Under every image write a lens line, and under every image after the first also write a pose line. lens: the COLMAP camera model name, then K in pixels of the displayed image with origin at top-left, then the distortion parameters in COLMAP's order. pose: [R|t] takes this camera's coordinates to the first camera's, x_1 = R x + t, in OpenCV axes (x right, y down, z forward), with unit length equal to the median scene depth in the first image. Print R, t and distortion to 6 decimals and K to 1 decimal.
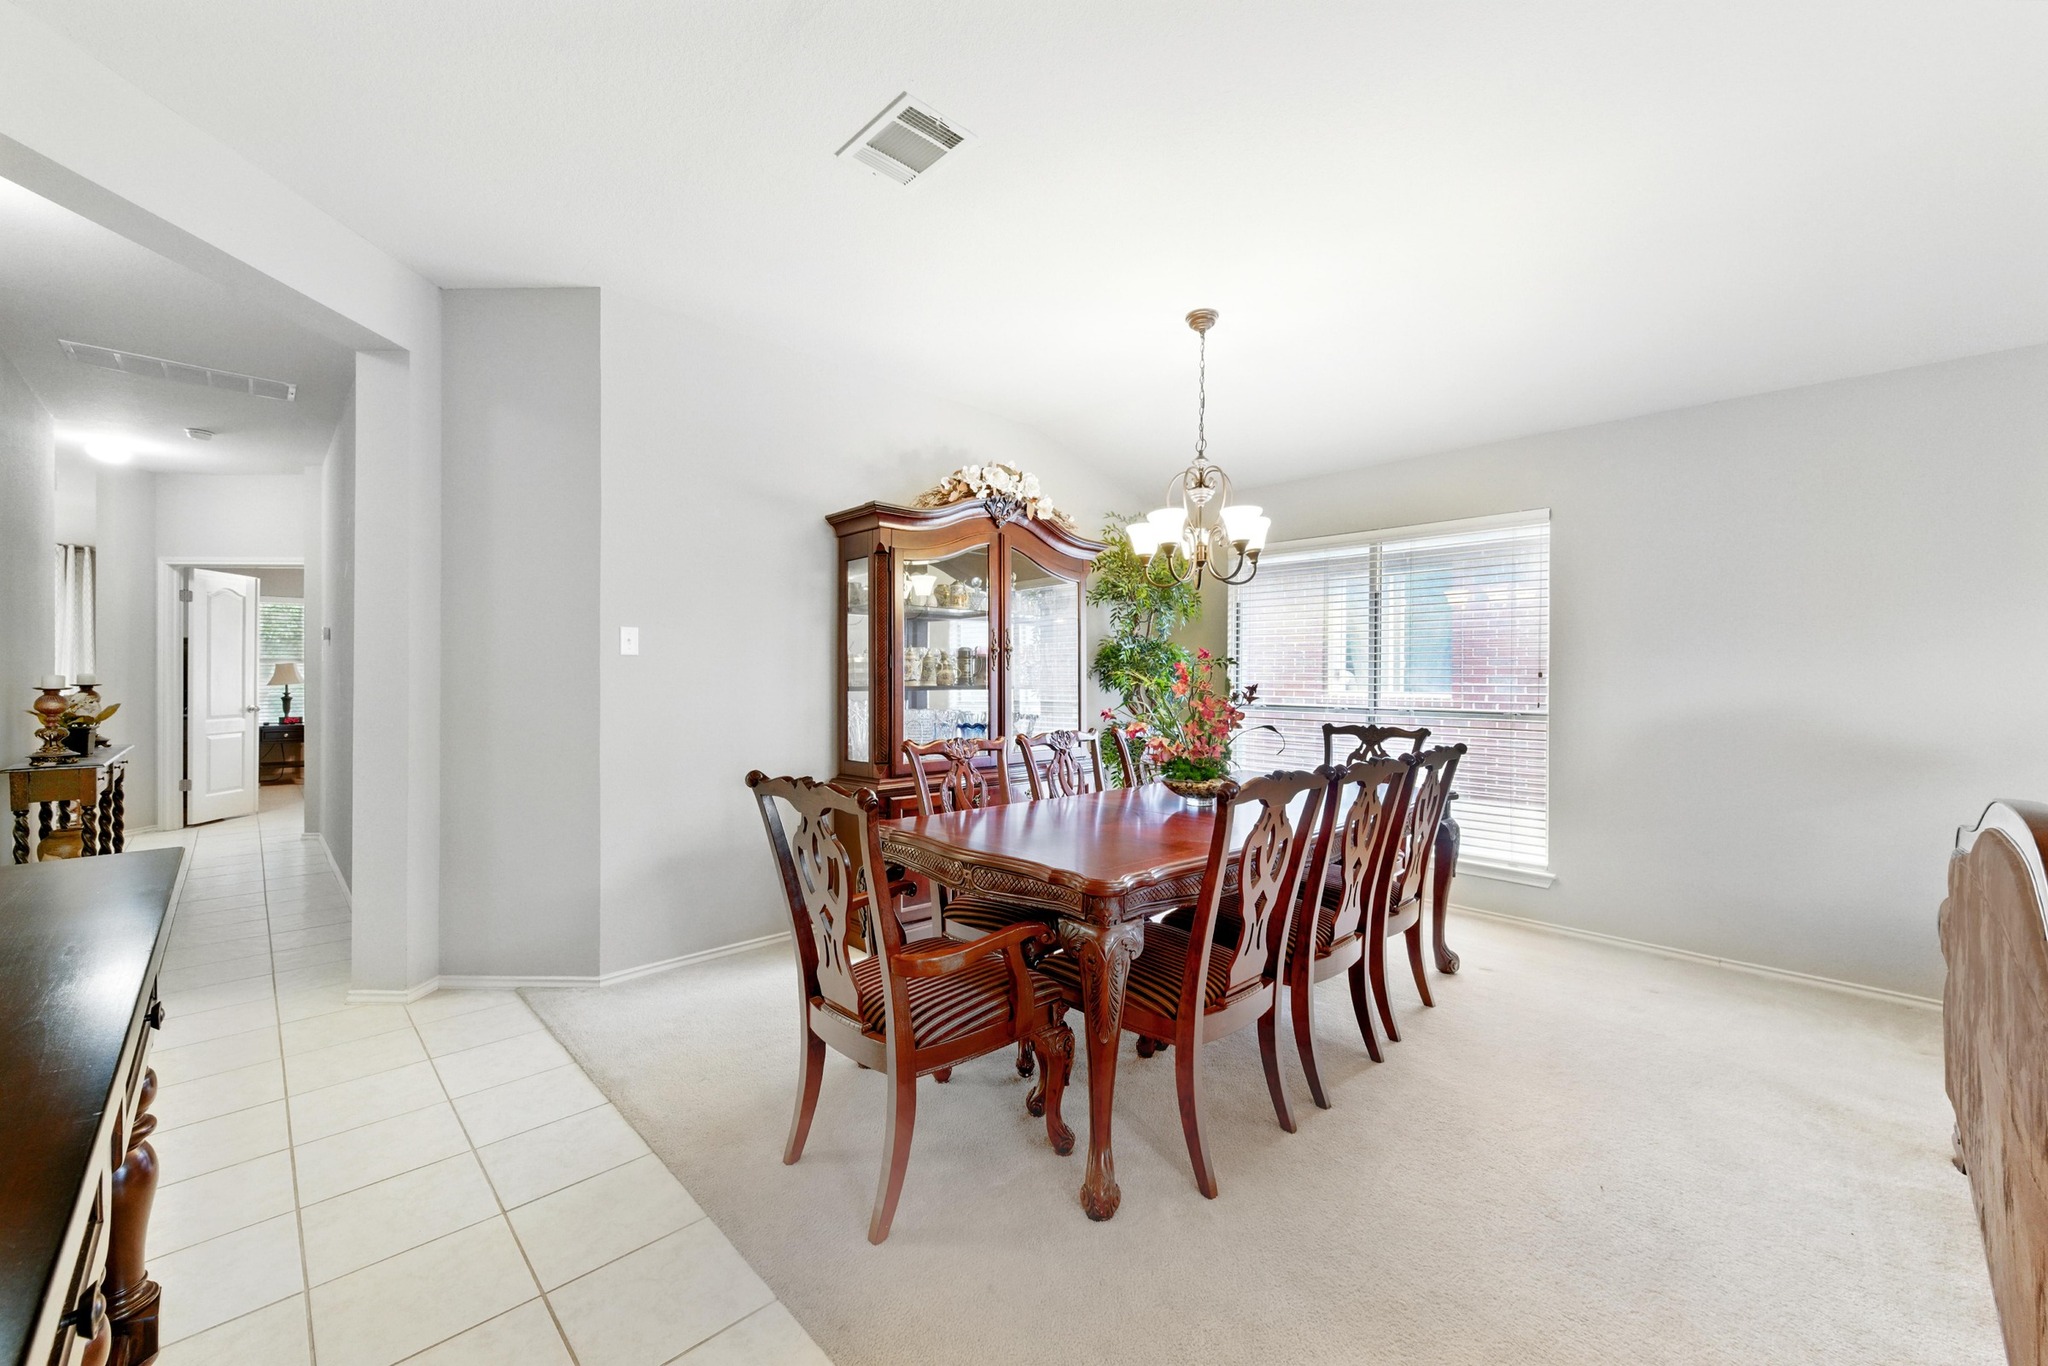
lens RADIAL K [[805.9, 0, 1027.2], [0, 805.9, 682.0], [0, 0, 1]] dist [0.009116, -0.000096]
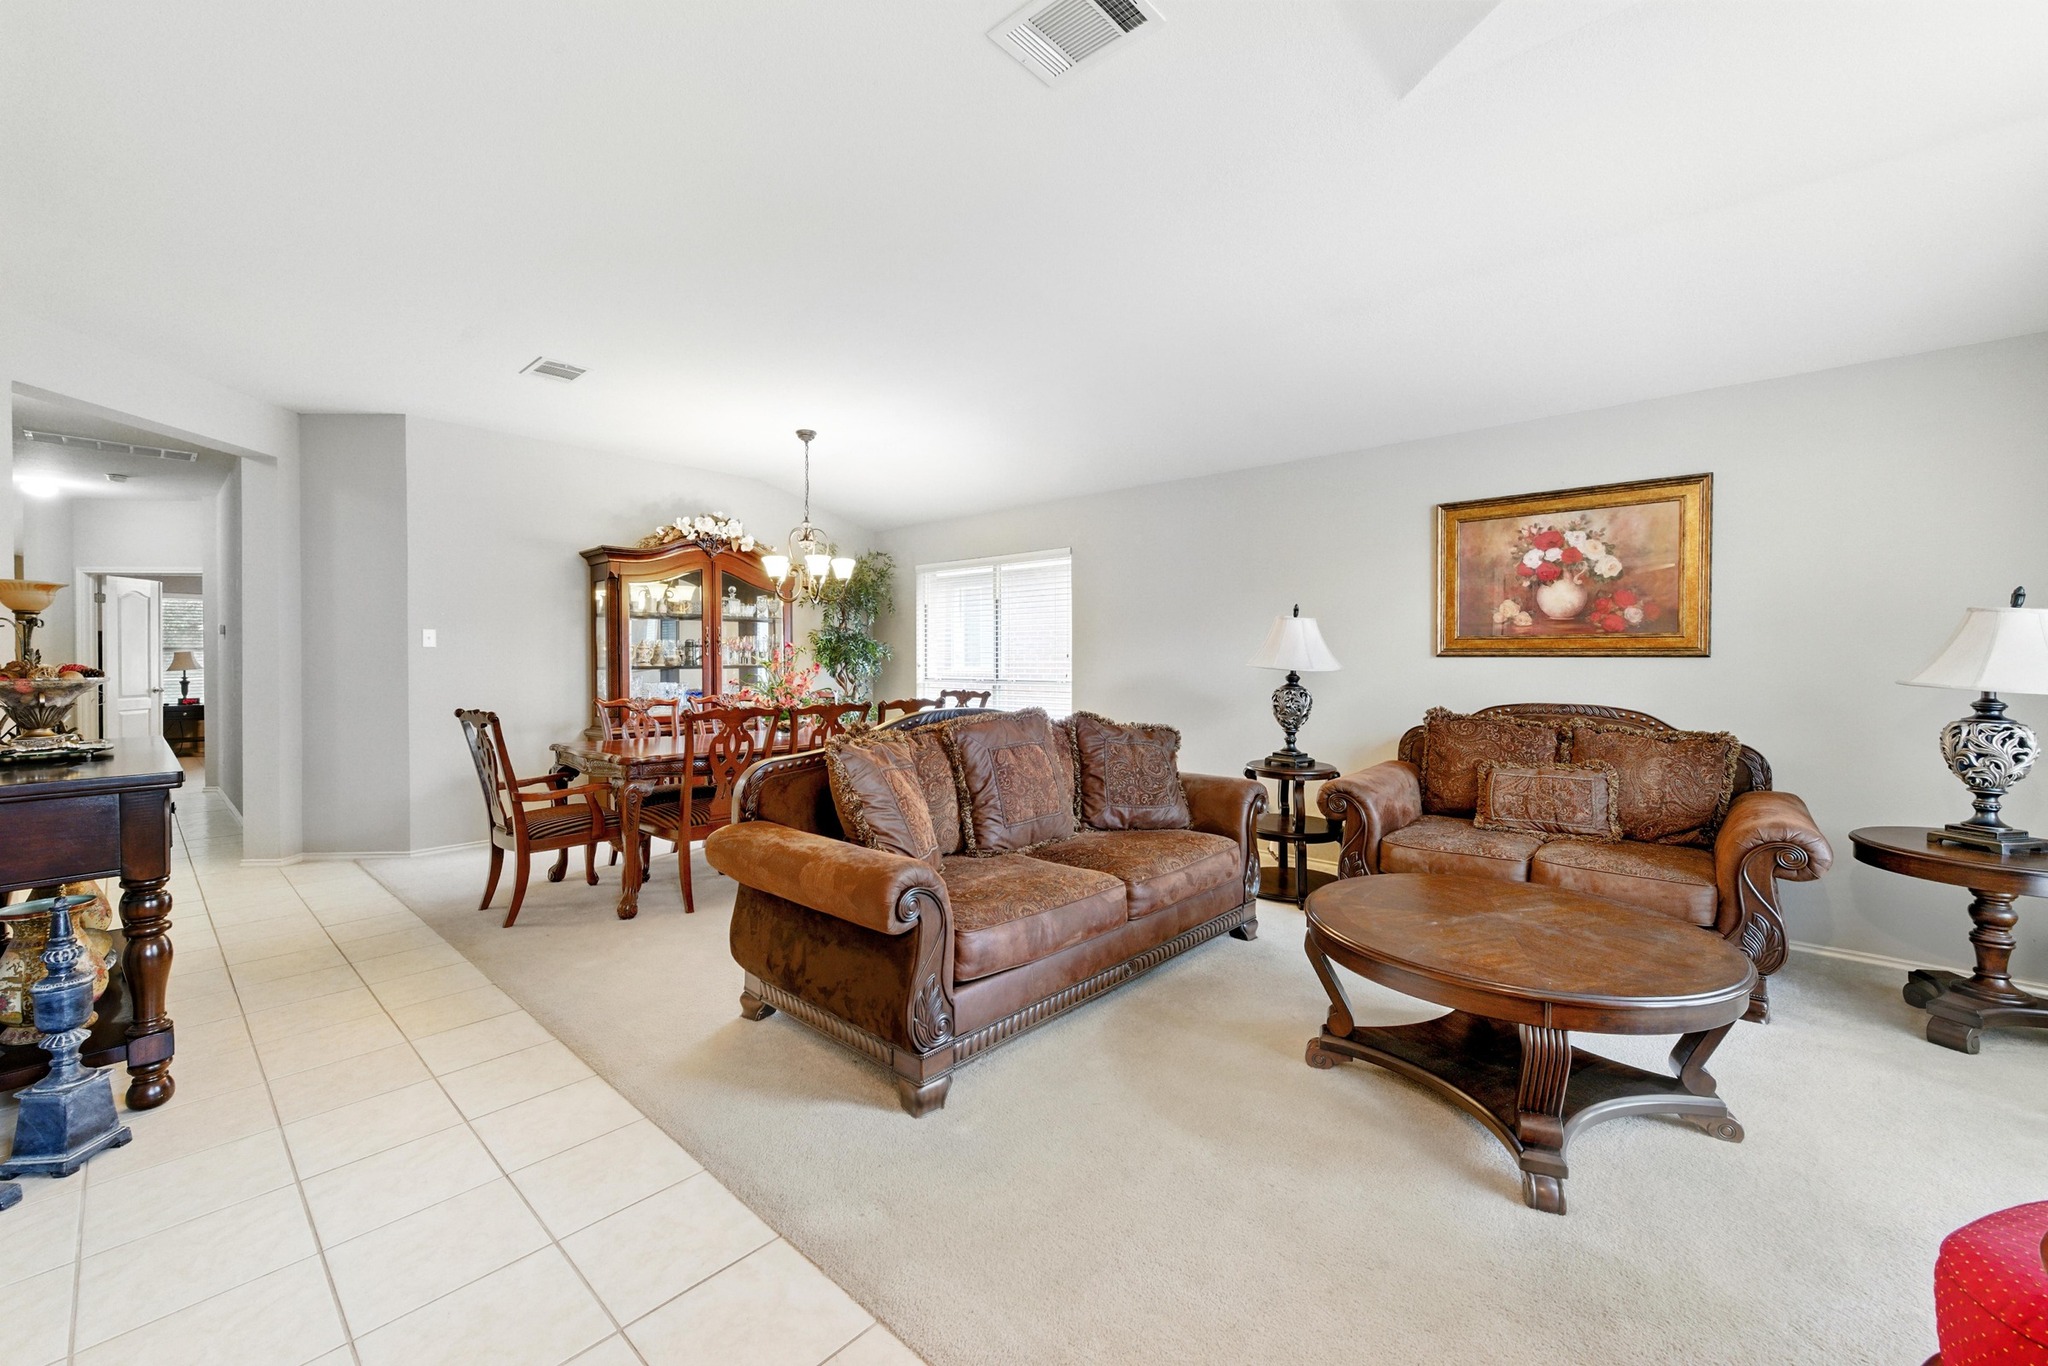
lens RADIAL K [[805.9, 0, 1017.4], [0, 805.9, 667.8], [0, 0, 1]] dist [0.009116, -0.000096]
pose [[0.997983, -0.007649, 0.063015, 0.429111], [0.007326, 0.999959, 0.005355, 0.004770], [-0.063053, -0.004883, 0.997998, -0.501412]]
